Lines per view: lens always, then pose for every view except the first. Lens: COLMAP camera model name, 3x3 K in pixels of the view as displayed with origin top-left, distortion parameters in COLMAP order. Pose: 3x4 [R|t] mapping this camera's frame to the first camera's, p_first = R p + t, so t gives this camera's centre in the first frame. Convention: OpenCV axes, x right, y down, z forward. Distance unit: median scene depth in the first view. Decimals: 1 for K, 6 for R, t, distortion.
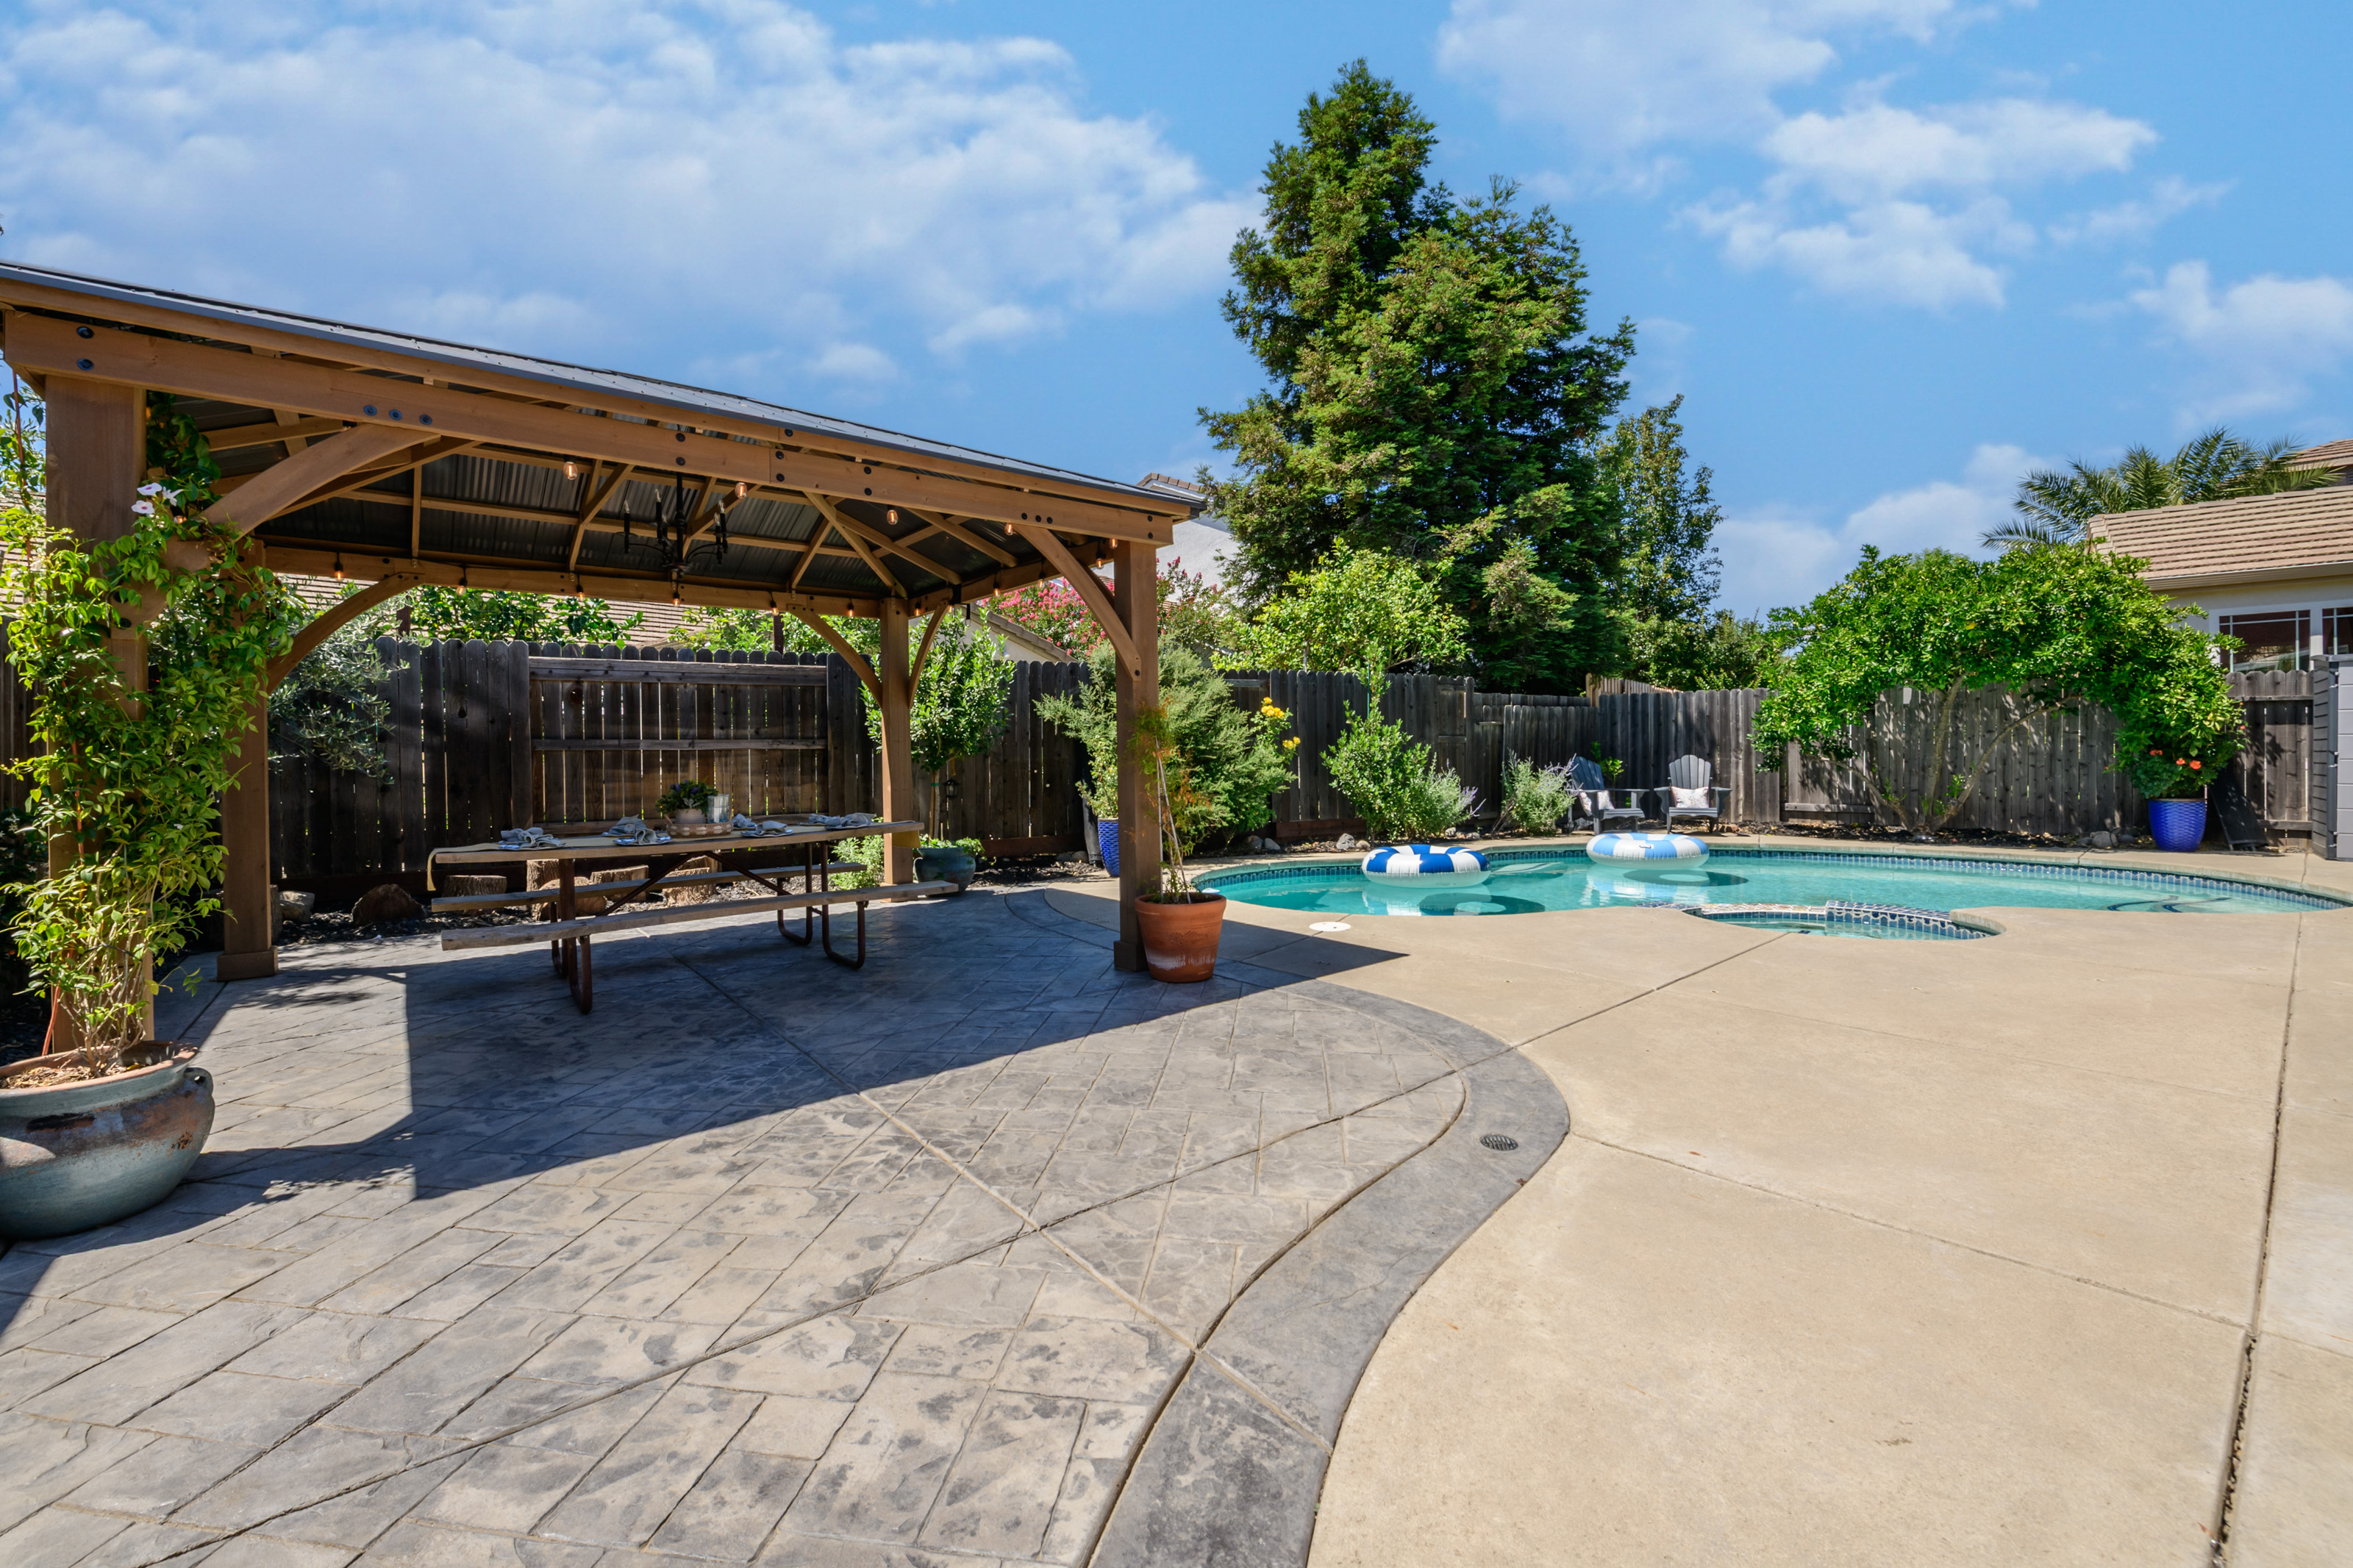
lens RADIAL K [[1027.1, 0, 1131.1], [0, 1027.1, 757.6], [0, 0, 1]] dist [-0.014886, -0.001029]
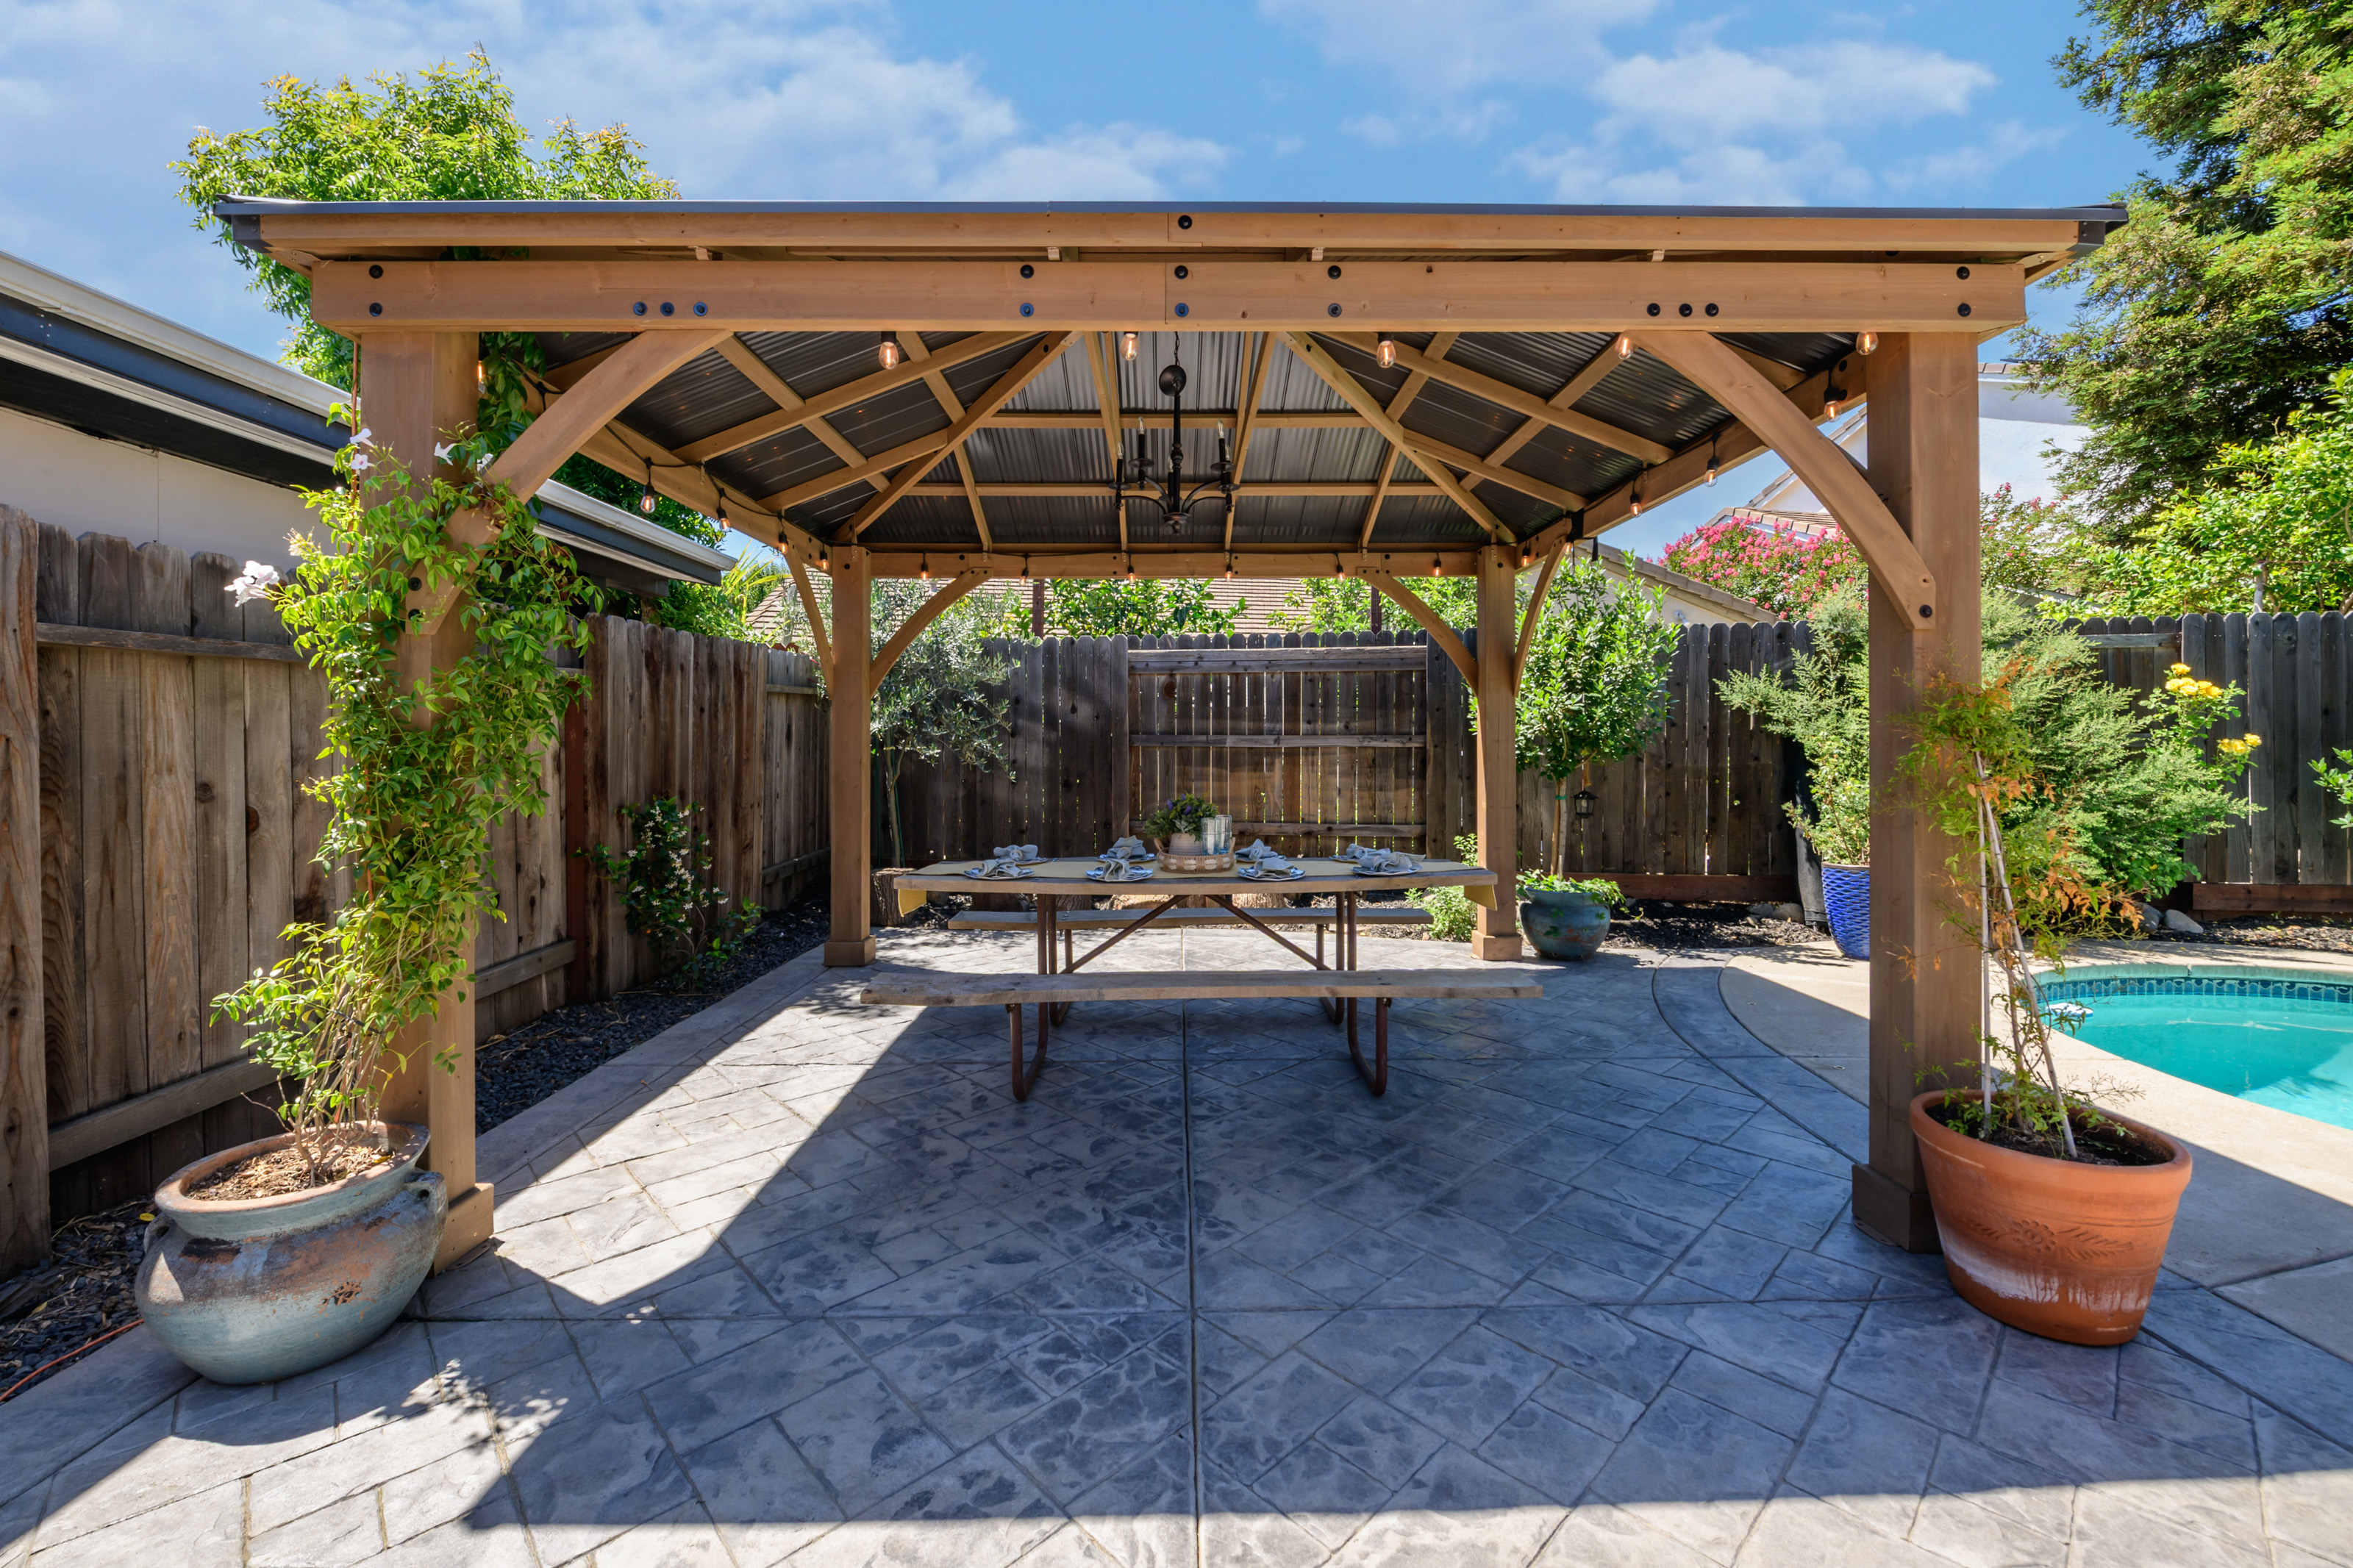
lens RADIAL K [[1027.1, 0, 1131.1], [0, 1027.1, 757.6], [0, 0, 1]] dist [-0.014886, -0.001029]
pose [[0.808431, 0.014321, -0.588417, -0.006902], [-0.007413, 0.999872, 0.014150, -0.010574], [0.588545, -0.007078, 0.808434, 0.217297]]
